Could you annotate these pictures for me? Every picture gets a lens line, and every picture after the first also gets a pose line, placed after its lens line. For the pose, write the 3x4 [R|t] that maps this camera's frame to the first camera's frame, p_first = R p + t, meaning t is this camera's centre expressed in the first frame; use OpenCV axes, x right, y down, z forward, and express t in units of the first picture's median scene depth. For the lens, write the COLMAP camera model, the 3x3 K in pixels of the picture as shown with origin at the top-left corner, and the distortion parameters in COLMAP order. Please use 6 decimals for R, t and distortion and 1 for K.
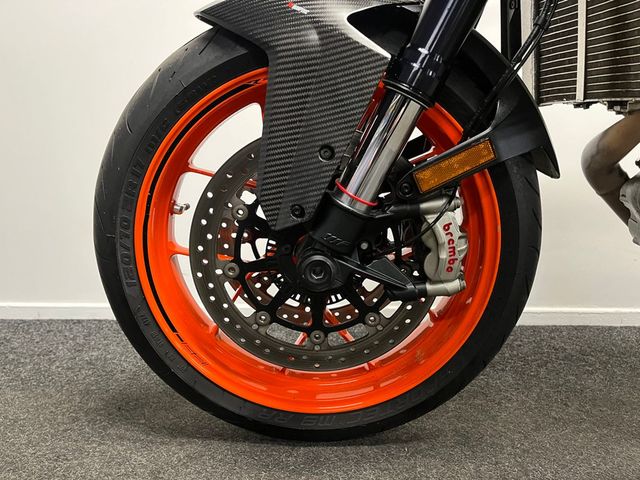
lens RADIAL K [[485.8, 0, 320.0], [0, 485.8, 240.0], [0, 0, 1]] dist [0.060883, -0.077686]
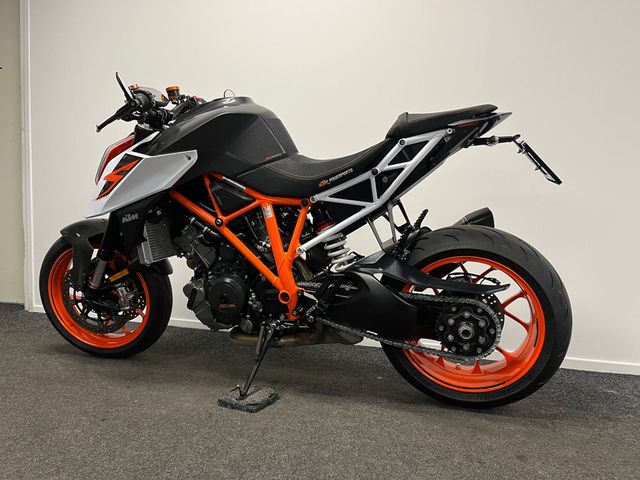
lens RADIAL K [[485.8, 0, 320.0], [0, 485.8, 240.0], [0, 0, 1]] dist [0.060883, -0.077686]
pose [[0.980819, -0.004849, -0.194861, 2.084577], [0.002335, 0.999911, -0.013133, -0.309988], [0.194907, 0.012426, 0.980743, -1.935401]]
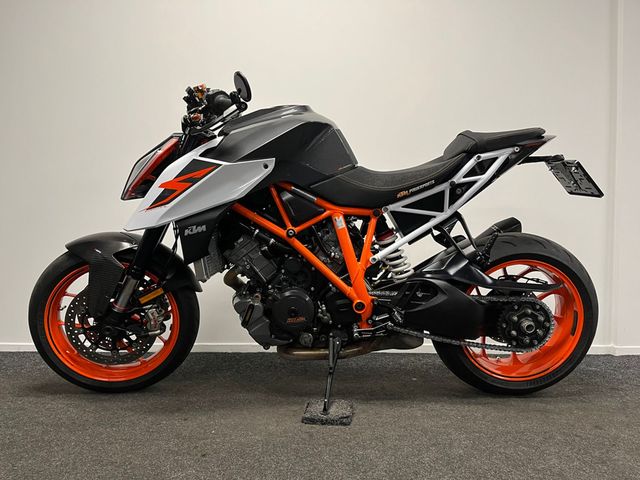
lens RADIAL K [[485.8, 0, 320.0], [0, 485.8, 240.0], [0, 0, 1]] dist [0.060883, -0.077686]
pose [[0.990512, -0.029372, 0.134254, 0.811228], [0.034018, 0.998894, -0.032446, -0.319613], [-0.133153, 0.036705, 0.990416, -1.995678]]
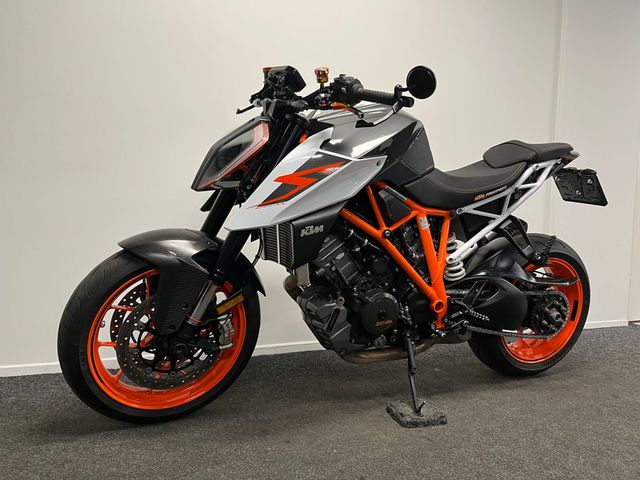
lens RADIAL K [[485.8, 0, 320.0], [0, 485.8, 240.0], [0, 0, 1]] dist [0.060883, -0.077686]
pose [[0.866422, -0.030221, 0.498398, -0.550437], [0.029185, 0.999525, 0.009872, -0.449474], [-0.498460, 0.005993, 0.866892, -1.400680]]
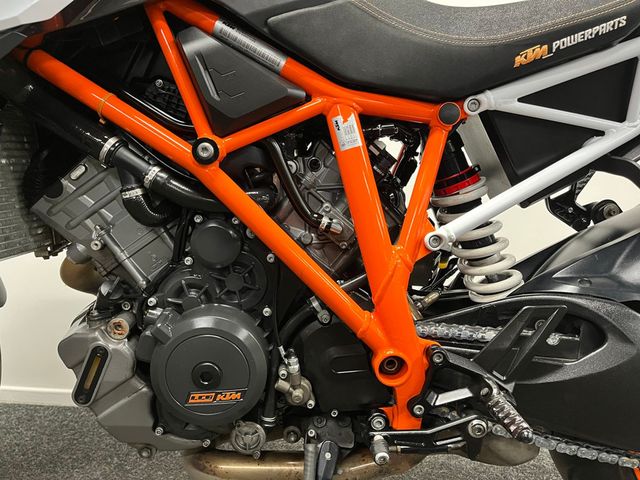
lens RADIAL K [[485.8, 0, 320.0], [0, 485.8, 240.0], [0, 0, 1]] dist [0.060883, -0.077686]
pose [[0.989918, 0.013736, 0.140977, 1.091790], [-0.009794, 0.999542, -0.028620, -0.257838], [-0.141306, 0.026951, 0.989599, -0.312420]]
